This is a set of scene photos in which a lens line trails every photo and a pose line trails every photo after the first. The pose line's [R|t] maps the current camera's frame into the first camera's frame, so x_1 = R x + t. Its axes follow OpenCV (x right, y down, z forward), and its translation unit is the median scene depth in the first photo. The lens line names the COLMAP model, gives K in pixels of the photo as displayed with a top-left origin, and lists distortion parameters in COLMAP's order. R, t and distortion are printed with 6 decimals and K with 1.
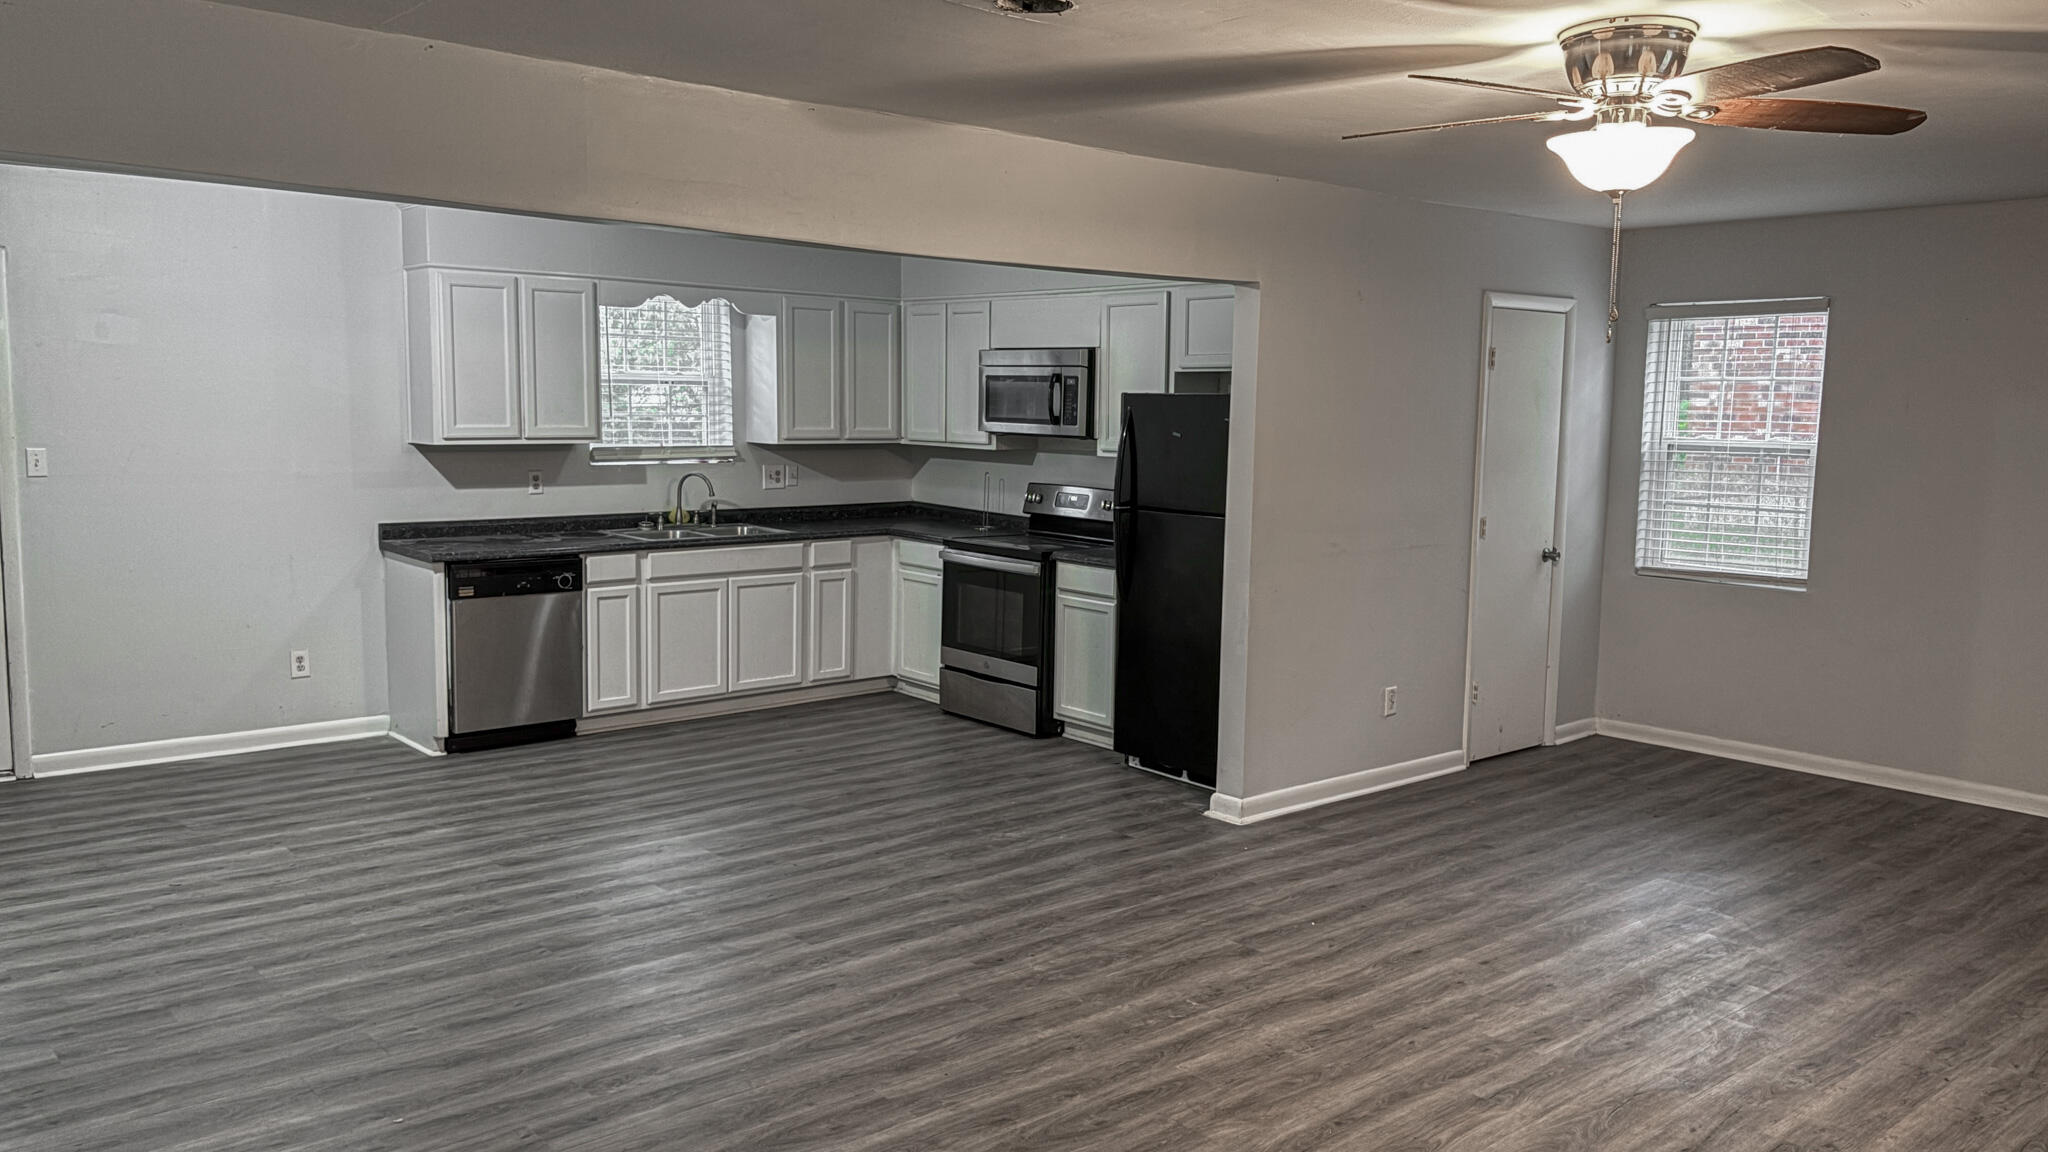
lens RADIAL K [[1544.4, 0, 1027.9], [0, 1544.4, 572.8], [0, 0, 1]] dist [0.049411, -0.052073]
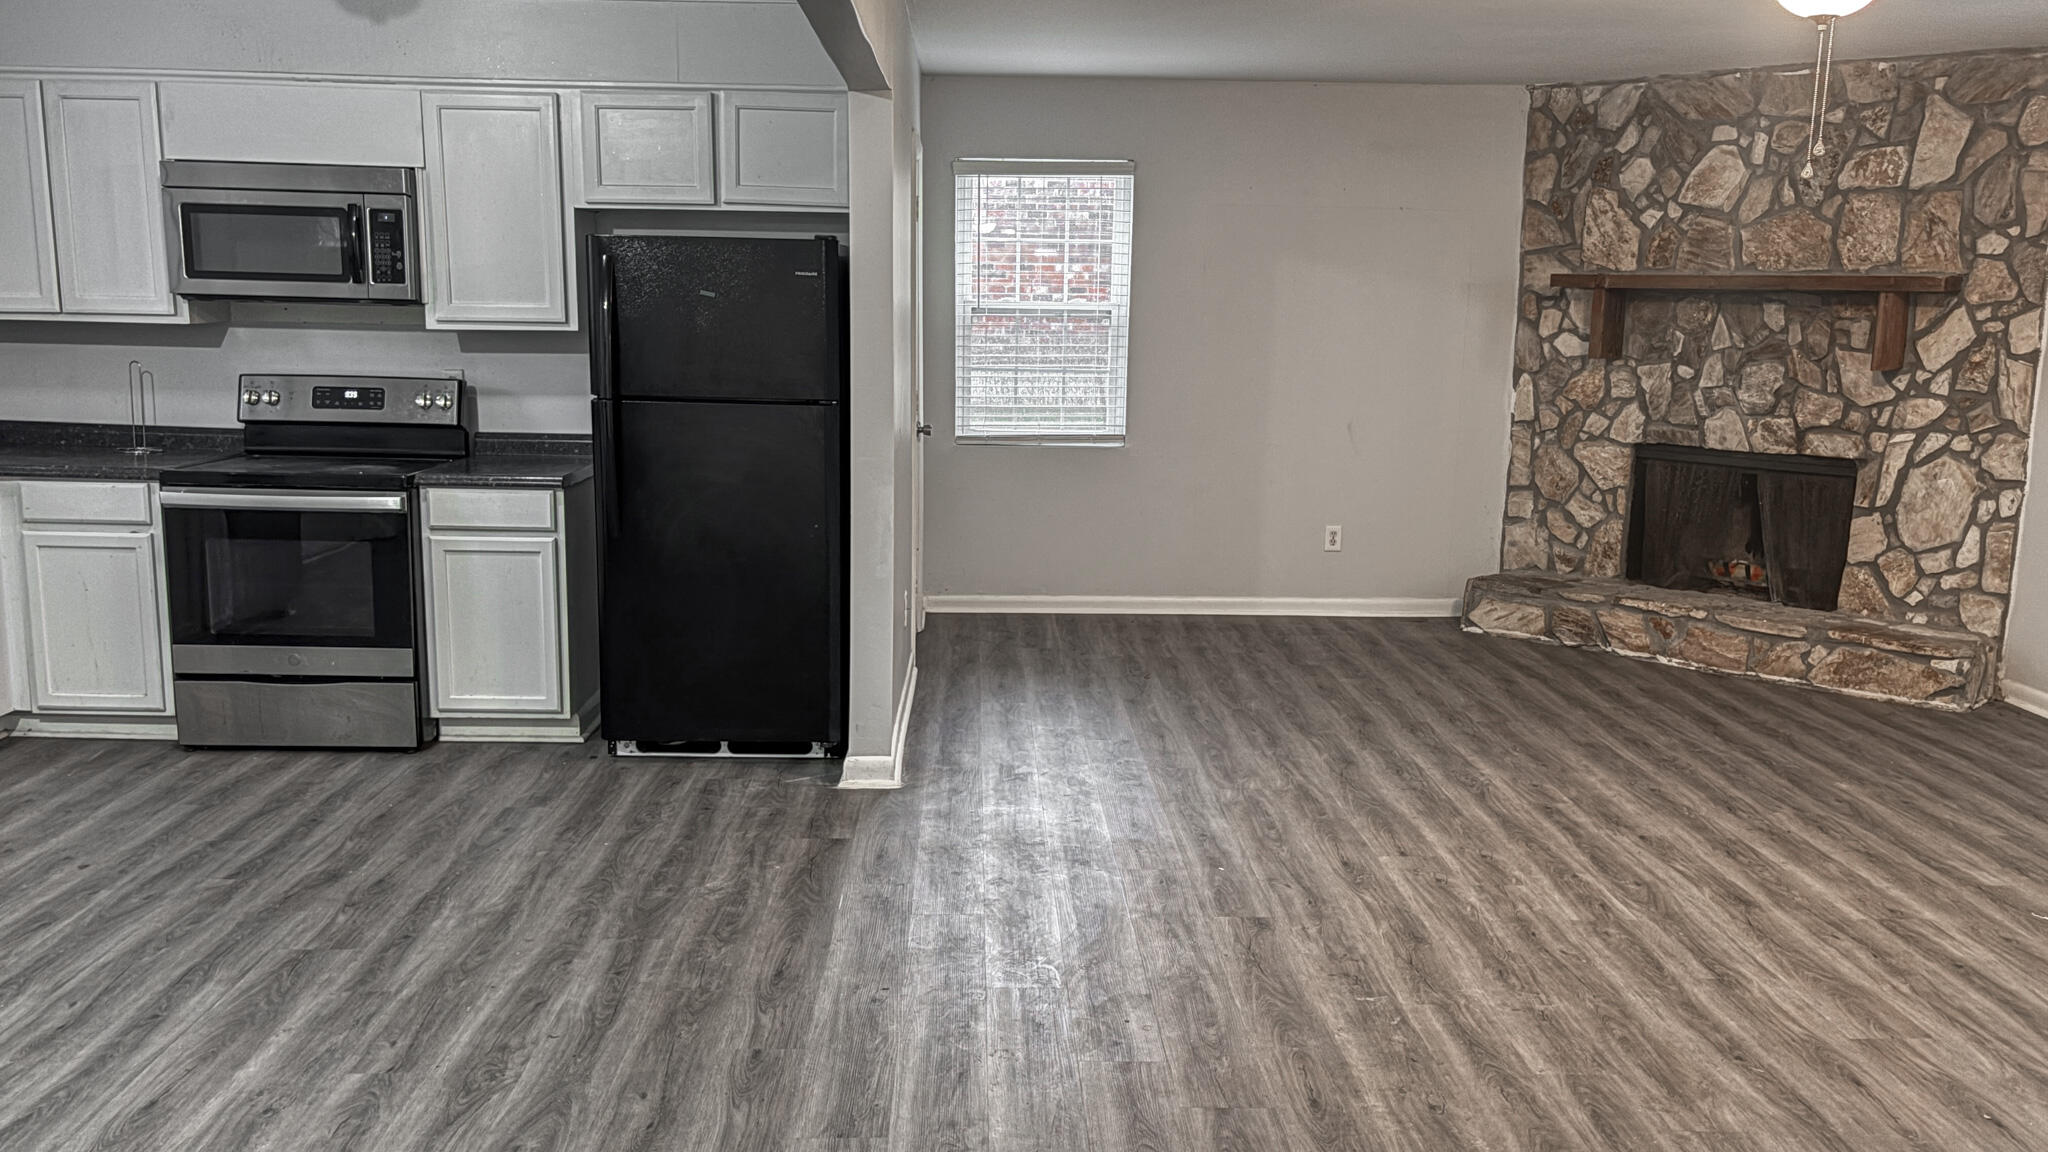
lens RADIAL K [[1544.4, 0, 1024.8], [0, 1544.4, 573.3], [0, 0, 1]] dist [0.049411, -0.052073]
pose [[0.633033, -0.141103, 0.761157, -0.375709], [0.081824, 0.989936, 0.115463, -0.030400], [-0.769789, -0.010811, 0.638207, 0.402585]]
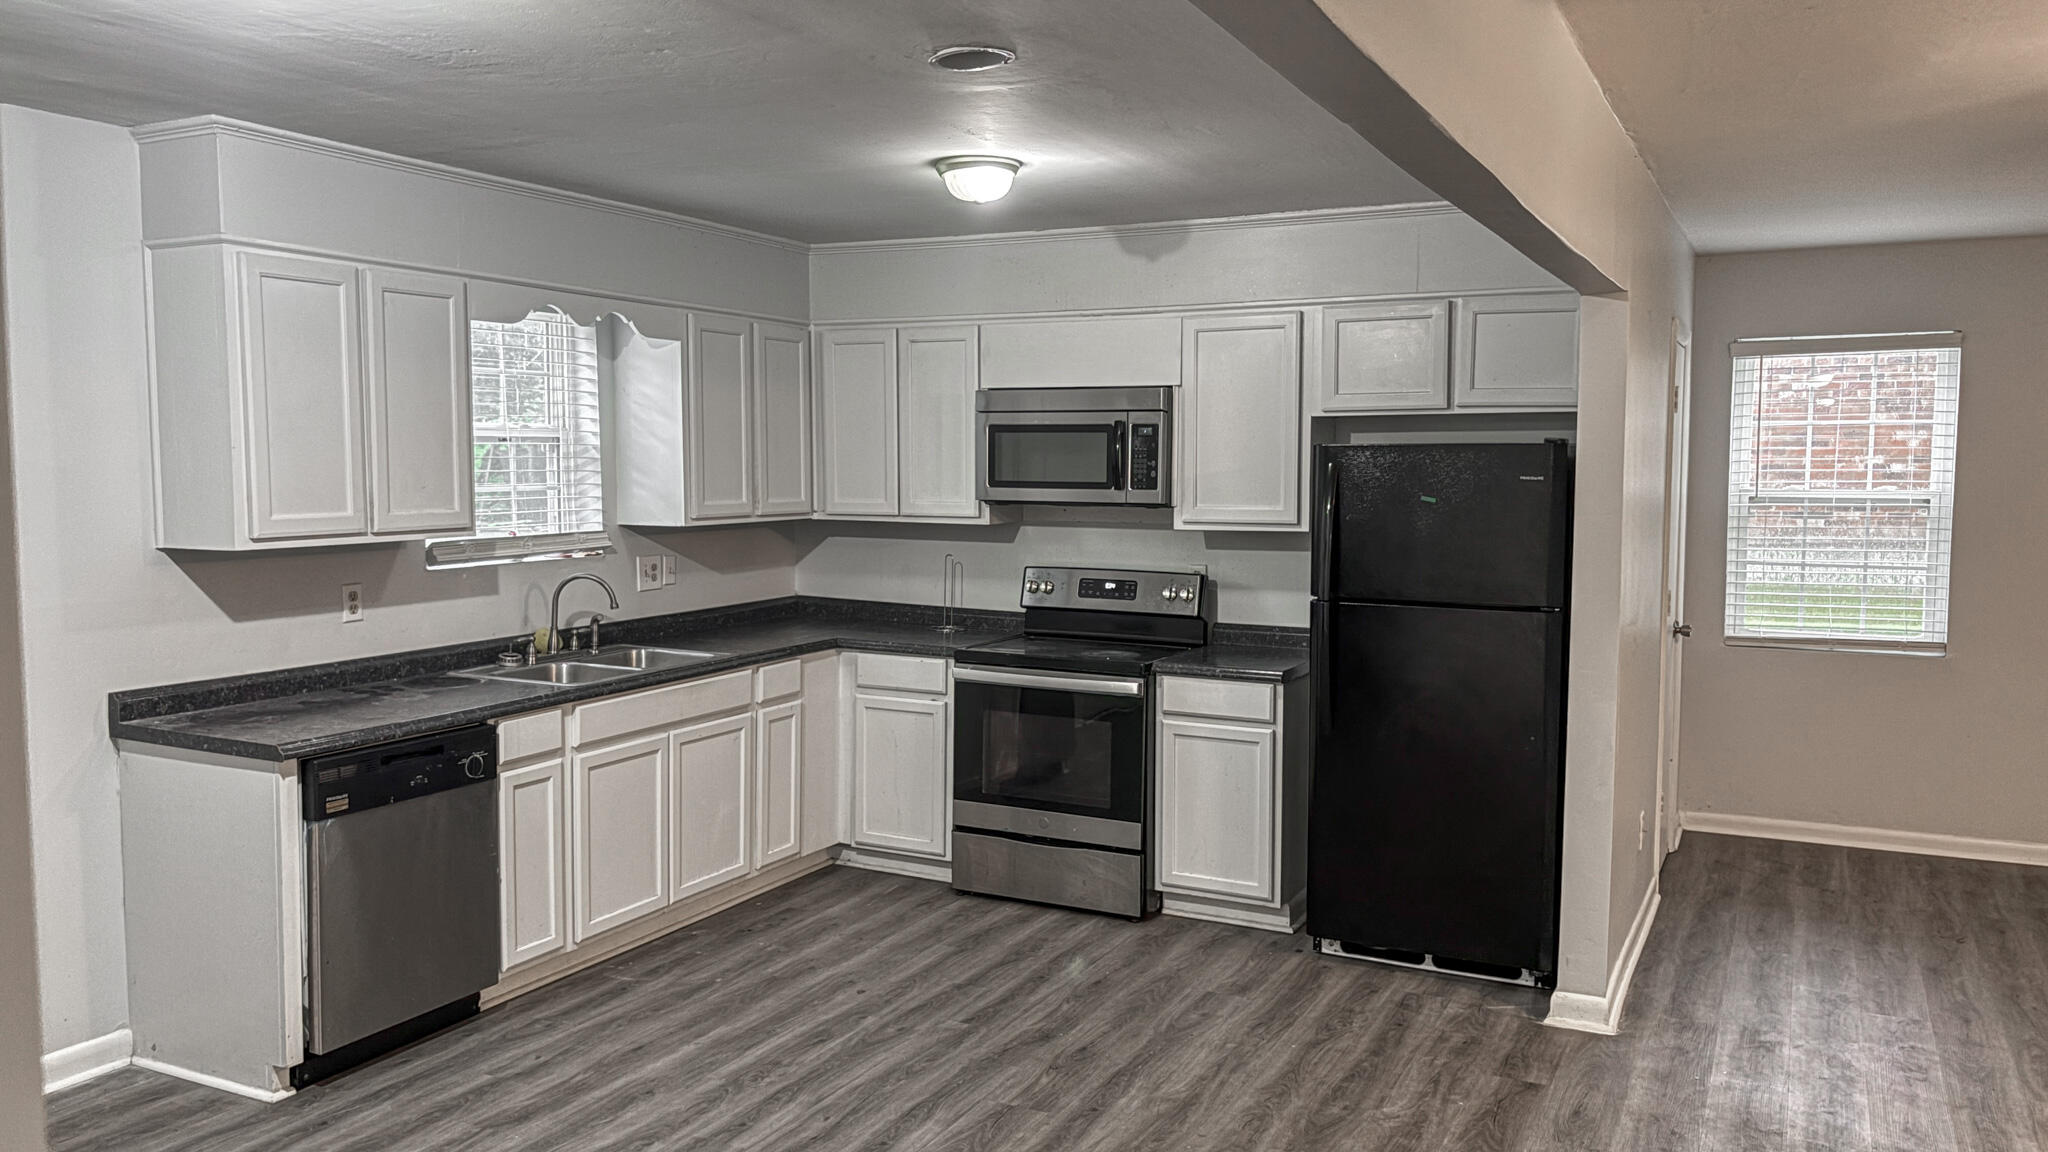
lens RADIAL K [[1544.4, 0, 1028.0], [0, 1544.4, 570.5], [0, 0, 1]] dist [0.049411, -0.052073]
pose [[0.926104, -0.042426, 0.374874, -0.347209], [0.056103, 0.998096, -0.025640, -0.046621], [-0.373073, 0.044777, 0.926721, 0.378819]]
